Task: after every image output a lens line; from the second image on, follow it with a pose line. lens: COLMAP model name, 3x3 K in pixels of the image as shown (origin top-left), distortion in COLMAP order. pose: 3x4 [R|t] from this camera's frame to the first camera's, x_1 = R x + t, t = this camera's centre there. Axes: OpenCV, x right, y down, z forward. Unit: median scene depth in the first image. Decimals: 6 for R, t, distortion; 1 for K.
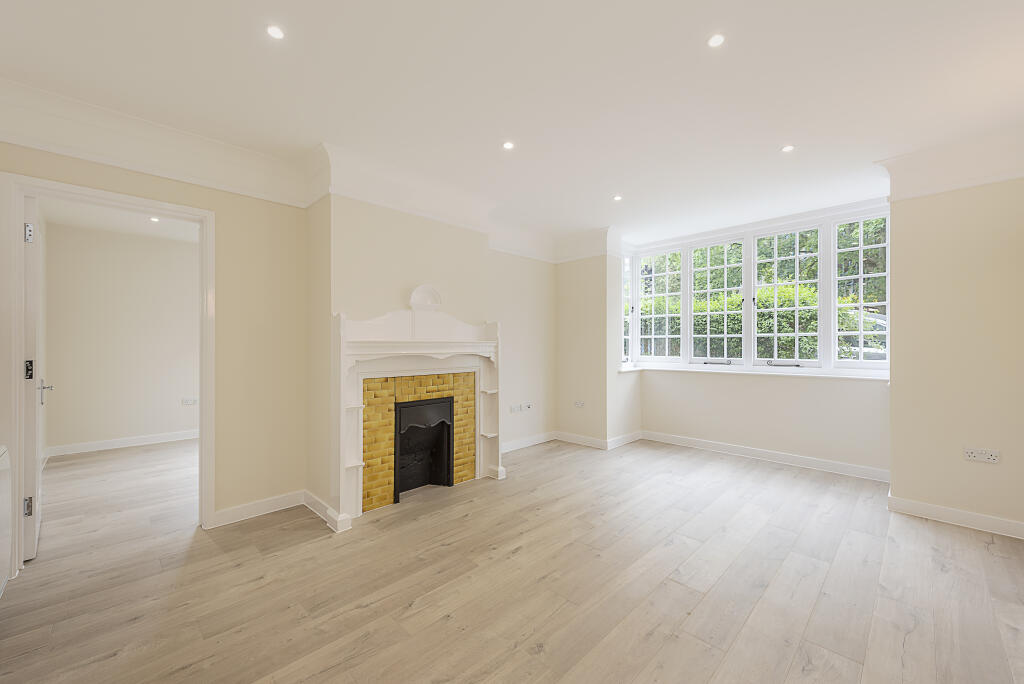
lens RADIAL K [[409.0, 0, 513.1], [0, 409.0, 345.2], [0, 0, 1]] dist [-0.001132, -0.000004]
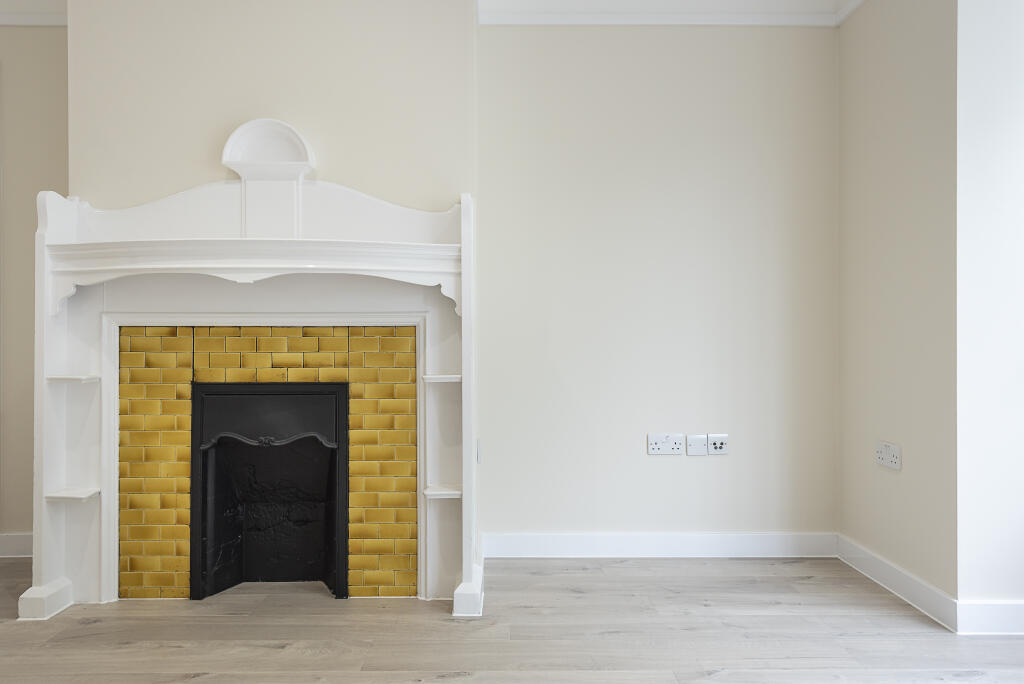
lens RADIAL K [[688.1, 0, 512.4], [0, 688.1, 337.0], [0, 0, 1]] dist [0.002900, -0.002285]
pose [[0.709868, -0.003251, -0.704327, 0.482213], [-0.001955, 0.999976, -0.006586, 0.087174], [0.704332, 0.006052, 0.709845, 0.648183]]
